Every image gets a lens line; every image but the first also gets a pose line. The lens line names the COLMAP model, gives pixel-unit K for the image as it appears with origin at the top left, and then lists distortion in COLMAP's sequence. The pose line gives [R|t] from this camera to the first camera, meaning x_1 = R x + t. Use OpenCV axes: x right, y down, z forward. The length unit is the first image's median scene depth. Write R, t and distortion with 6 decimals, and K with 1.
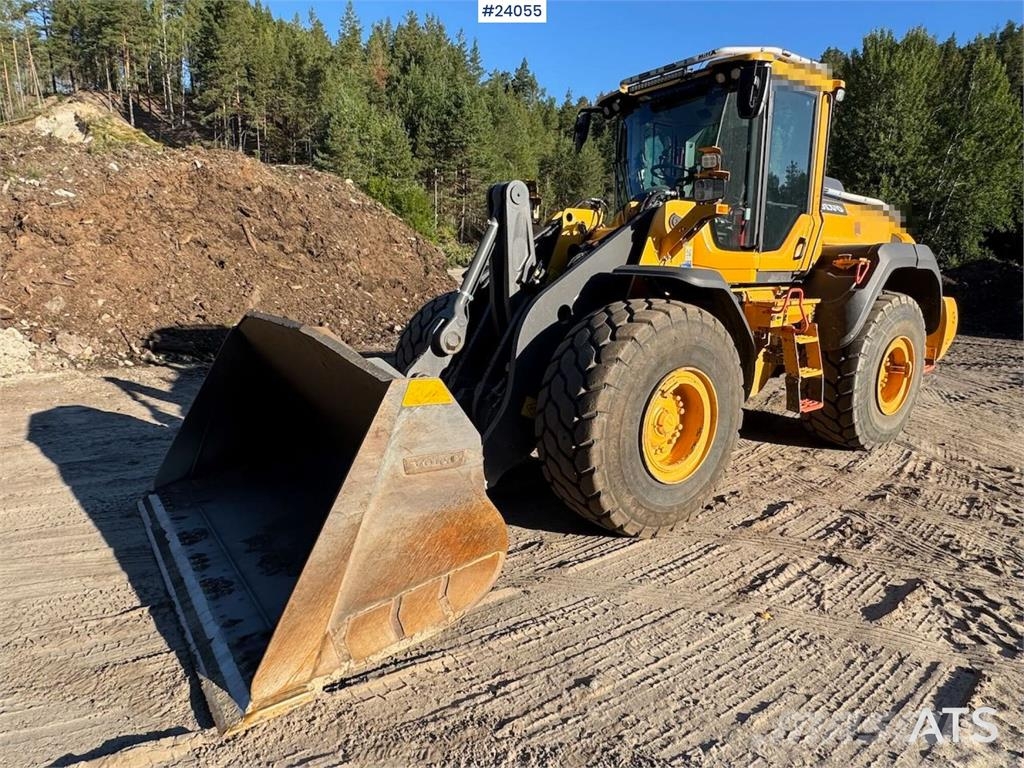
lens RADIAL K [[602.6, 0, 510.6], [0, 602.6, 380.3], [0, 0, 1]] dist [-0.012545, 0.008373]
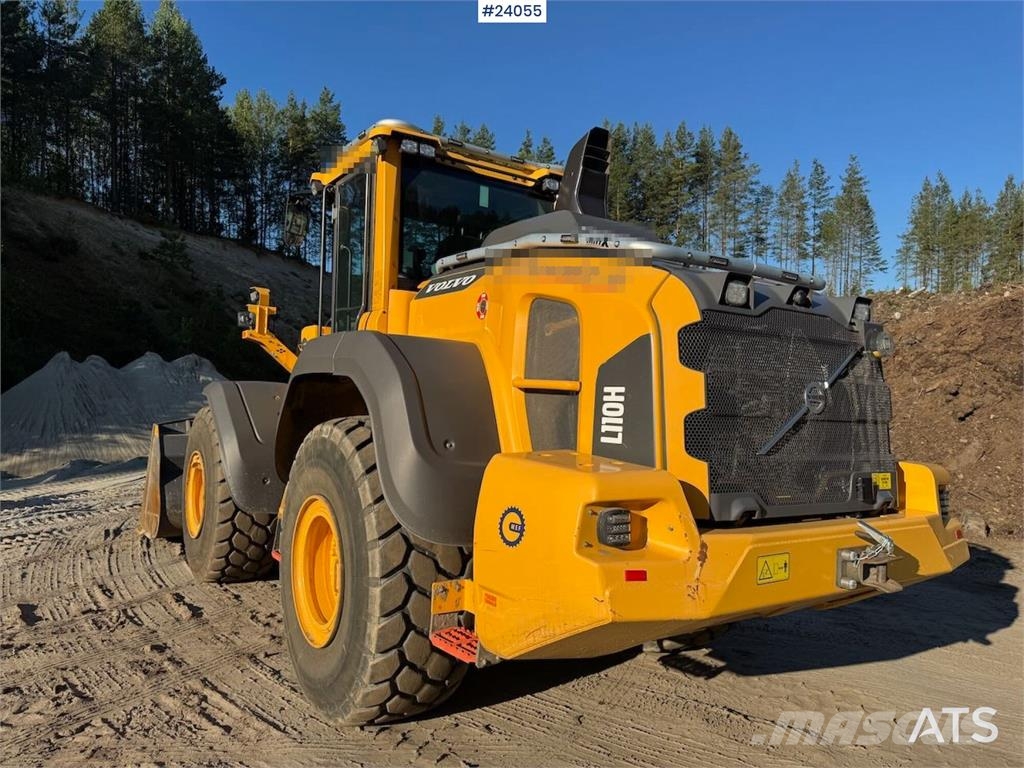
lens RADIAL K [[716.9, 0, 515.4], [0, 716.9, 391.5], [0, 0, 1]] dist [0.057643, -0.067745]
pose [[-0.035306, -0.027184, -0.999007, 1.576922], [-0.221543, 0.974971, -0.018701, -0.234215], [0.974511, 0.220662, -0.040445, 1.422976]]
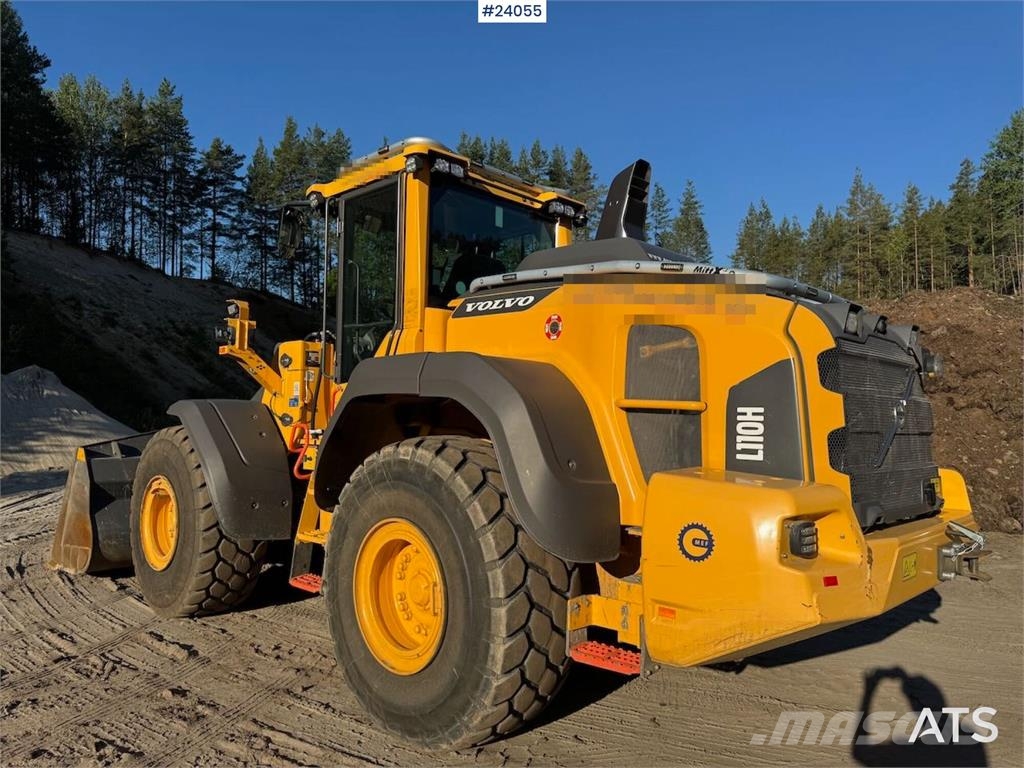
lens RADIAL K [[716.9, 0, 515.0], [0, 716.9, 390.2], [0, 0, 1]] dist [0.057643, -0.067745]
pose [[0.166965, -0.042636, -0.985041, 1.582088], [-0.202400, 0.976305, -0.076565, -0.191041], [0.964965, 0.212156, 0.154379, 1.177230]]
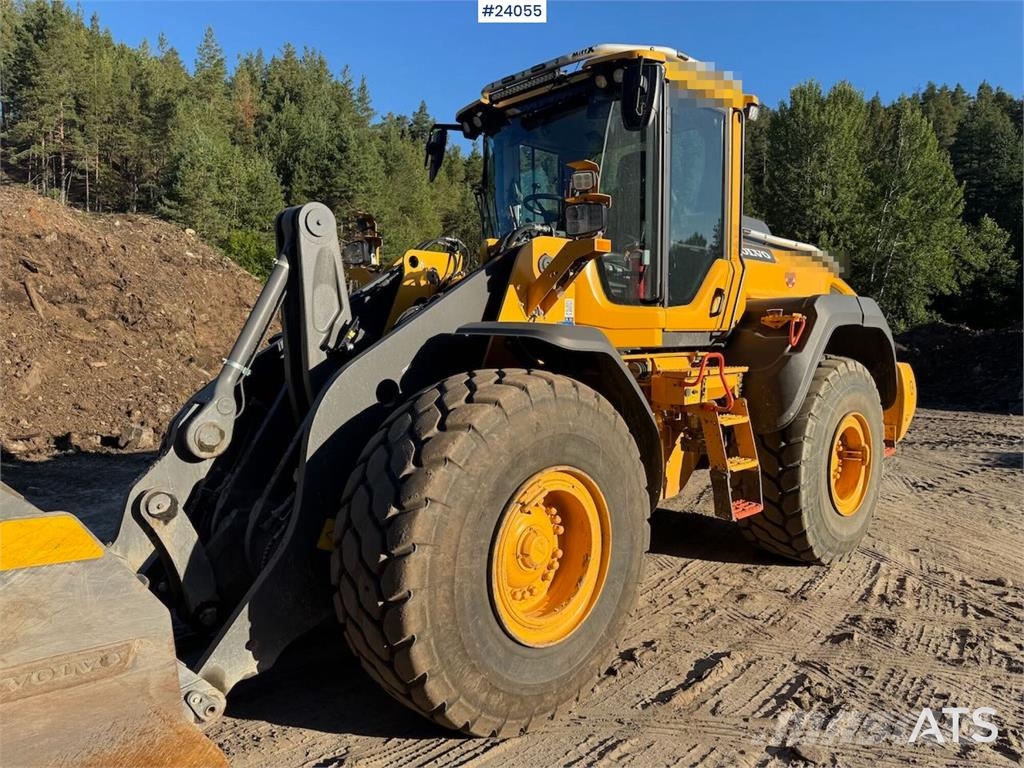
lens RADIAL K [[719.6, 0, 516.3], [0, 719.6, 377.7], [0, 0, 1]] dist [0.047523, -0.054591]
pose [[0.990150, -0.016583, 0.139022, 0.109173], [0.034663, 0.991083, -0.128661, -0.015062], [-0.135649, 0.132213, 0.981896, 0.158671]]
